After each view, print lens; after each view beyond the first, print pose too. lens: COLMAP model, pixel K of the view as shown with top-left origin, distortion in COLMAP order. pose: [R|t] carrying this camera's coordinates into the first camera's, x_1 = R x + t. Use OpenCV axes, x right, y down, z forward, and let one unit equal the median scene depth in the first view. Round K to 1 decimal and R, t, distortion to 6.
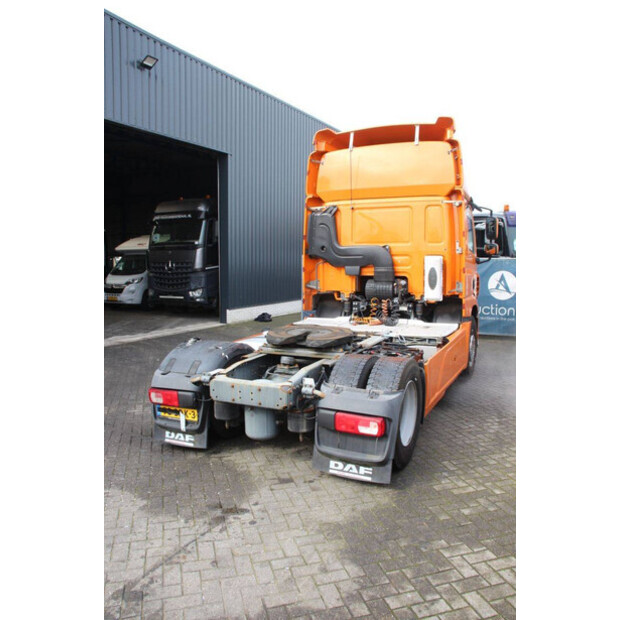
lens RADIAL K [[510.8, 0, 312.1], [0, 510.8, 304.2], [0, 0, 1]] dist [-0.115484, 0.009786]
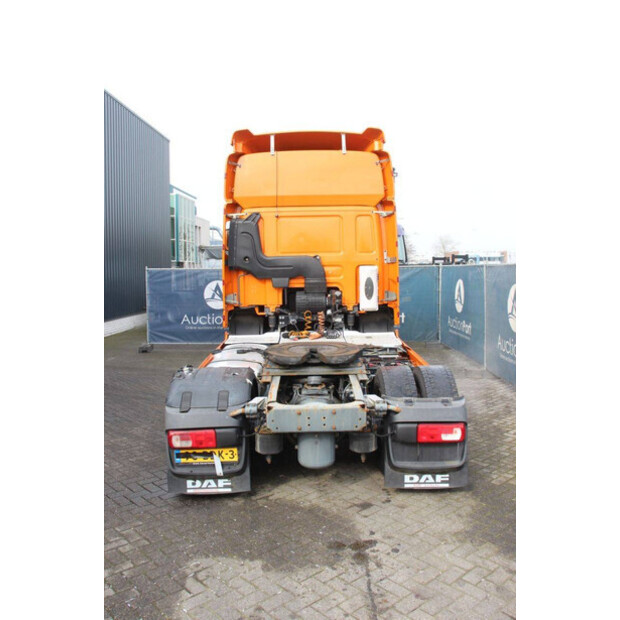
lens RADIAL K [[552.1, 0, 310.0], [0, 552.1, 310.0], [0, 0, 1]] dist [-0.090526, 0.015434]
pose [[0.899689, -0.043862, 0.434321, -0.480347], [0.050462, 0.998719, -0.003671, -0.013812], [-0.433604, 0.025220, 0.900750, 0.095990]]
